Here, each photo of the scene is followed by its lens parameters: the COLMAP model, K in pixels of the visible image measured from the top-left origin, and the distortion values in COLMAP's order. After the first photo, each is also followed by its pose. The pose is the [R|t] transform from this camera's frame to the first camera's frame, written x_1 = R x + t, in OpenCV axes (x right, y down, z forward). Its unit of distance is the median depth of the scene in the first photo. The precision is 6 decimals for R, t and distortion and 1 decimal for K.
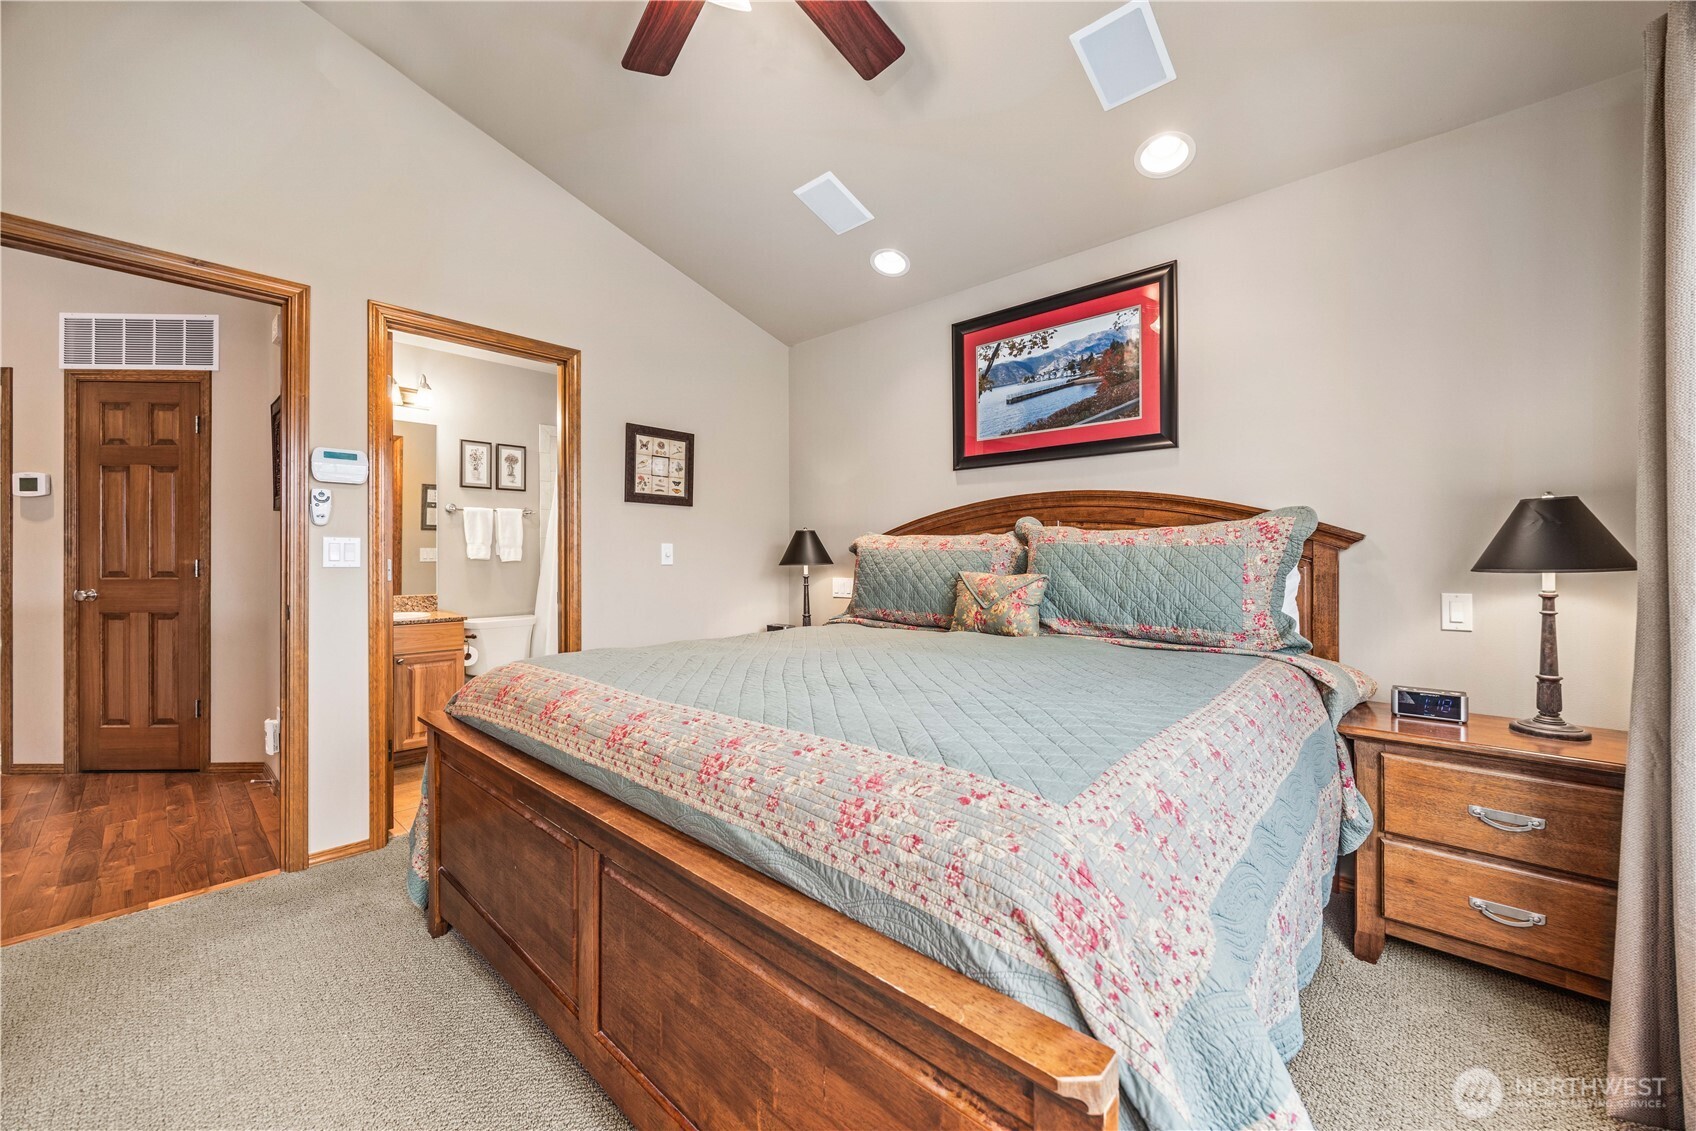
lens RADIAL K [[651.3, 0, 846.9], [0, 651.3, 567.3], [0, 0, 1]] dist [-0.002529, -0.000297]
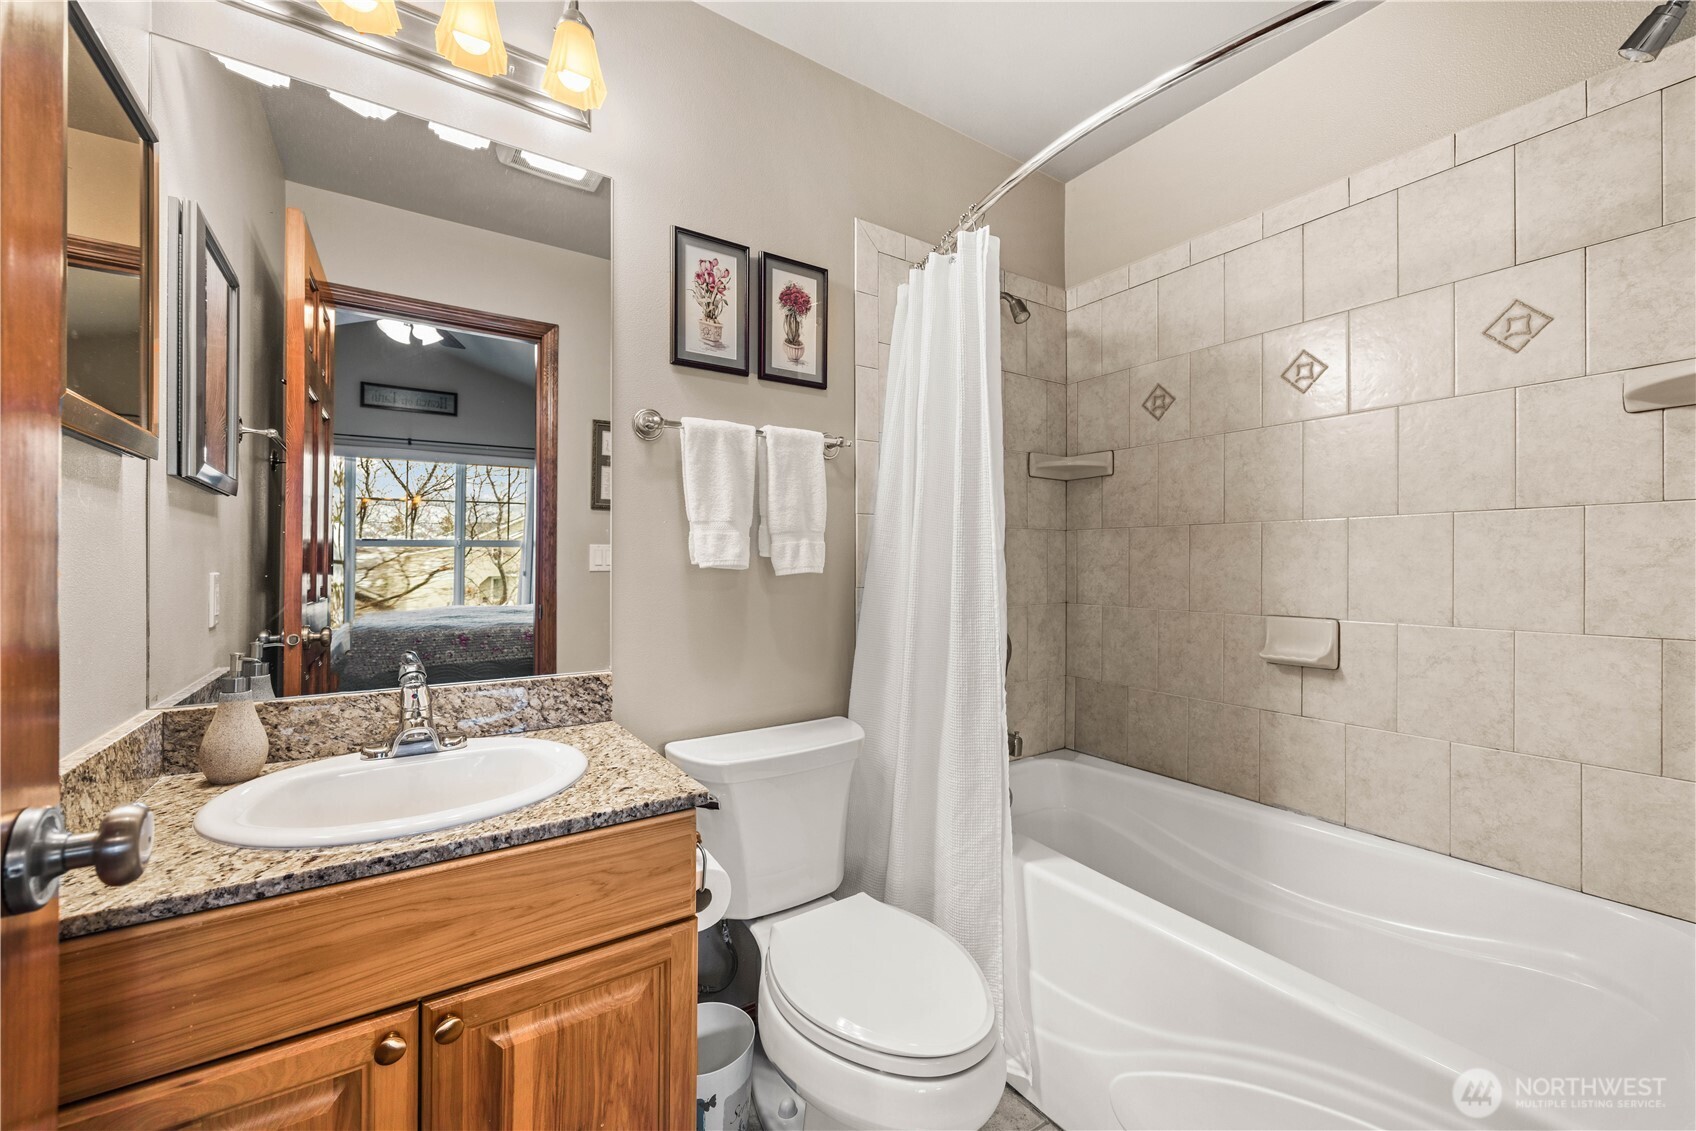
lens RADIAL K [[651.3, 0, 861.6], [0, 651.3, 566.4], [0, 0, 1]] dist [-0.002529, -0.000297]
pose [[0.977739, 0.002740, -0.209807, -0.409194], [-0.004780, 0.999946, -0.009217, -0.010701], [0.209770, 0.010014, 0.977699, 0.661442]]
